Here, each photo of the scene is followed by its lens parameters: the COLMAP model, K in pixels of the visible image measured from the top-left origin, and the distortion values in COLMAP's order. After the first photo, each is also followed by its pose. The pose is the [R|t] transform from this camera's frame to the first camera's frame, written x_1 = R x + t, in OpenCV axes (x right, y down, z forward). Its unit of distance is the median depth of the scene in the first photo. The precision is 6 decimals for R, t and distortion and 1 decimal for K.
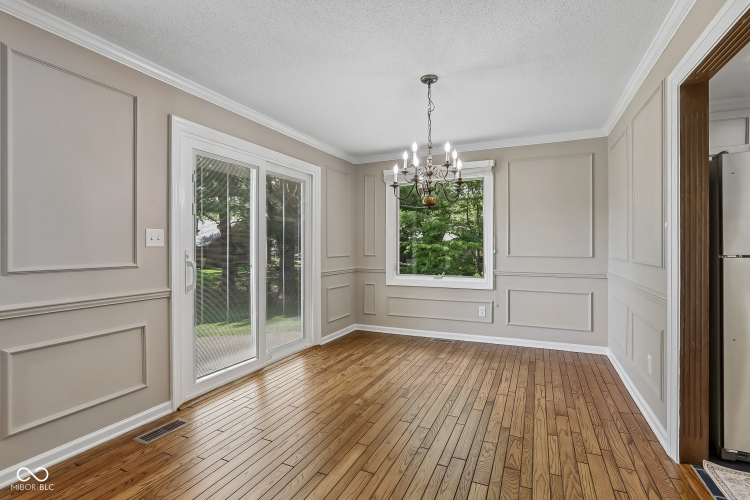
lens RADIAL K [[343.8, 0, 389.2], [0, 343.8, 245.0], [0, 0, 1]] dist [-0.030118, 0.011686]
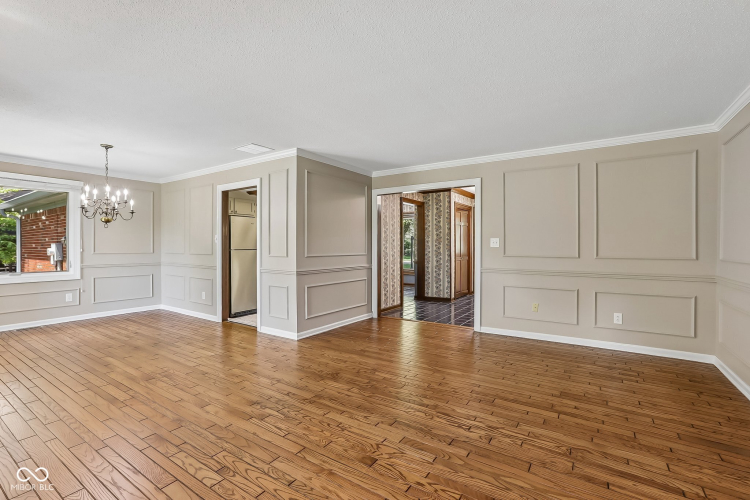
lens RADIAL K [[343.8, 0, 376.0], [0, 343.8, 246.3], [0, 0, 1]] dist [-0.030118, 0.011686]
pose [[0.169173, -0.000110, 0.985586, -0.901598], [-0.005161, 0.999986, 0.000997, -0.005119], [-0.985573, -0.005256, 0.169170, -0.401335]]
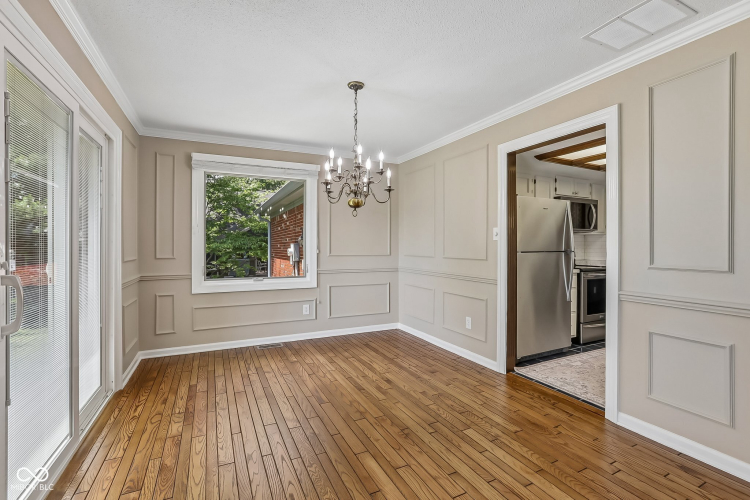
lens RADIAL K [[343.8, 0, 373.4], [0, 343.8, 245.0], [0, 0, 1]] dist [-0.030118, 0.011686]
pose [[0.646355, 0.005877, 0.763014, -0.448825], [-0.005763, 0.999979, -0.002820, 0.001013], [-0.763015, -0.002574, 0.646375, 0.200393]]
